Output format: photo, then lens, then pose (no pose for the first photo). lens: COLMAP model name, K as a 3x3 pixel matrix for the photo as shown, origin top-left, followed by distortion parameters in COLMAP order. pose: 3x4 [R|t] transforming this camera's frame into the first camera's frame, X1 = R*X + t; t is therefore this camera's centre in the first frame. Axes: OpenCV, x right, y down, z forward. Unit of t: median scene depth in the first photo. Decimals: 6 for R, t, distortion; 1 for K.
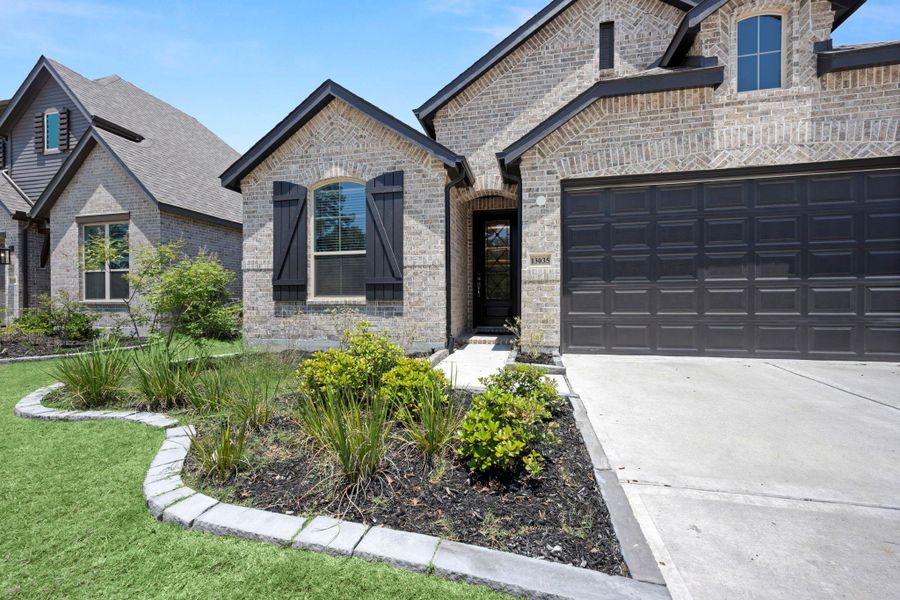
lens RADIAL K [[361.7, 0, 448.3], [0, 361.7, 305.9], [0, 0, 1]] dist [-0.000655, 0.000028]
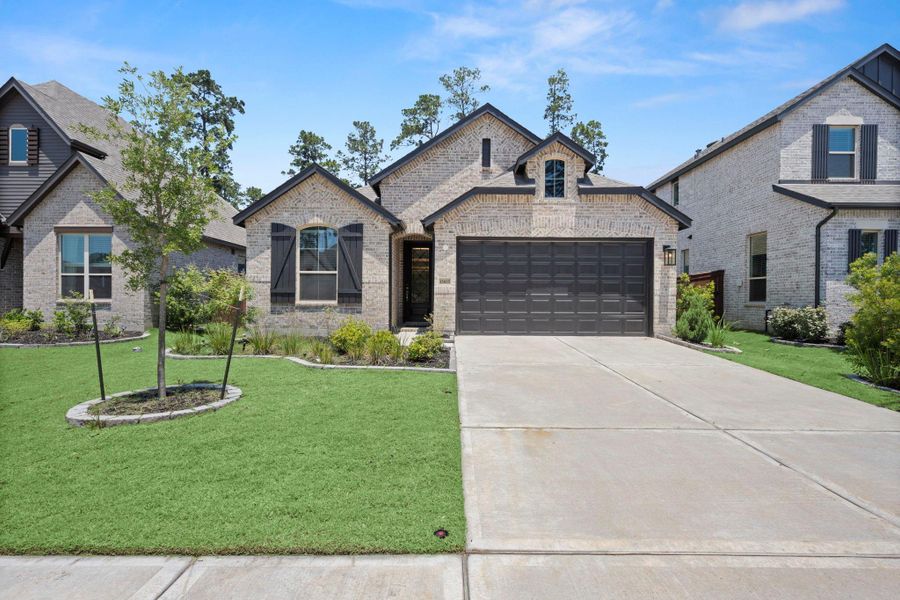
lens RADIAL K [[361.7, 0, 448.3], [0, 361.7, 305.9], [0, 0, 1]] dist [-0.000655, 0.000028]
pose [[0.977954, 0.008766, 0.208635, -0.081079], [-0.007867, 0.999956, -0.005140, -0.000101], [-0.208671, 0.003385, 0.977980, -0.629193]]
